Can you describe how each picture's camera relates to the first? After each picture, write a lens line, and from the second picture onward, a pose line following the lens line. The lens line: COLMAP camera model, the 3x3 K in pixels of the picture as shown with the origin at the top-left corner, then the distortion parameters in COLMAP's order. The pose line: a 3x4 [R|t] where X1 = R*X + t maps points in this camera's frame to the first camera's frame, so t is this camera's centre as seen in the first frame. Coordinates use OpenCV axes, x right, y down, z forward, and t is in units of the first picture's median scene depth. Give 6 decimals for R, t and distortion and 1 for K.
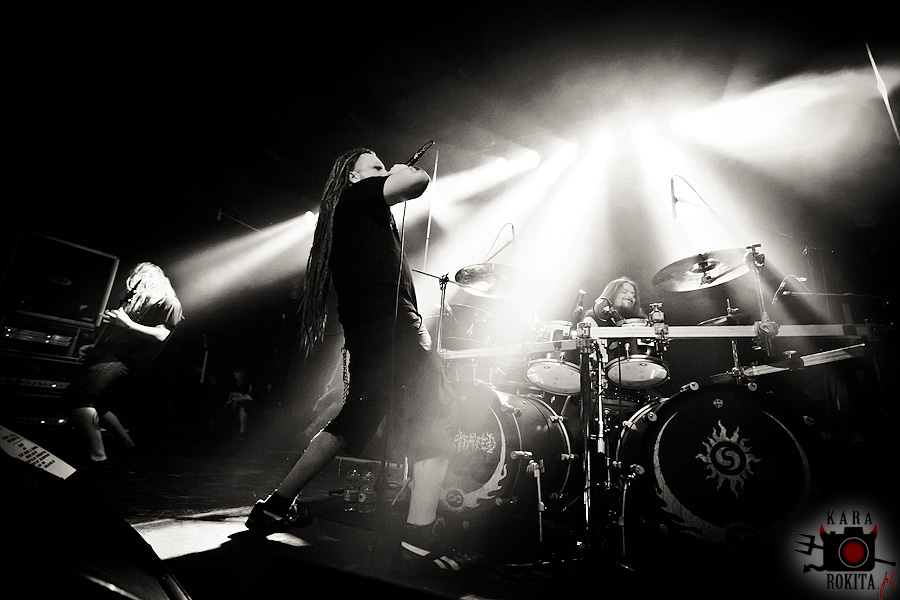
lens RADIAL K [[408.7, 0, 452.3], [0, 408.7, 304.0], [0, 0, 1]] dist [-0.032518, 0.005227]
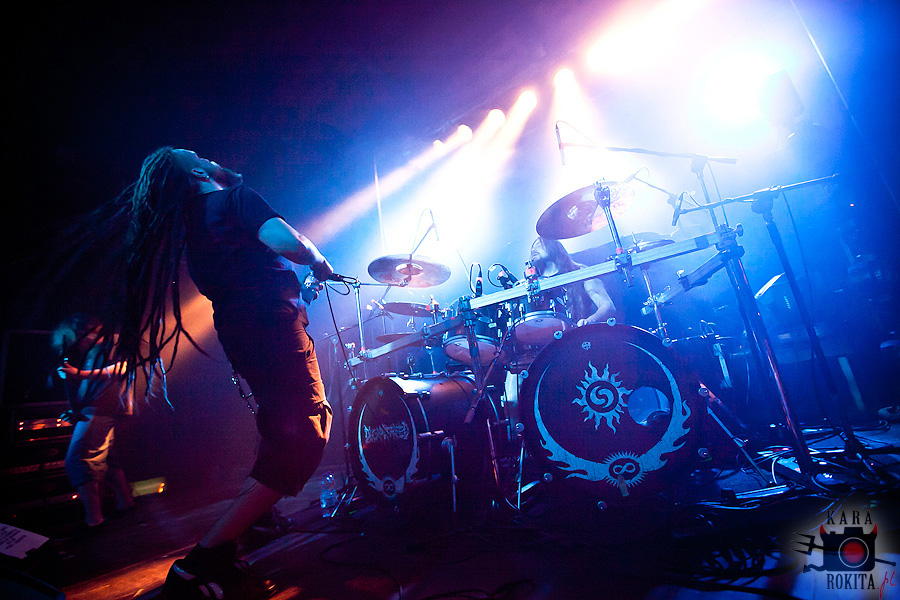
lens RADIAL K [[408.7, 0, 463.4], [0, 408.7, 310.5], [0, 0, 1]] dist [-0.032518, 0.005227]
pose [[0.967505, -0.246520, -0.056229, 0.454110], [0.249284, 0.967193, 0.048934, 0.036646], [0.042321, -0.061361, 0.997218, -0.023452]]
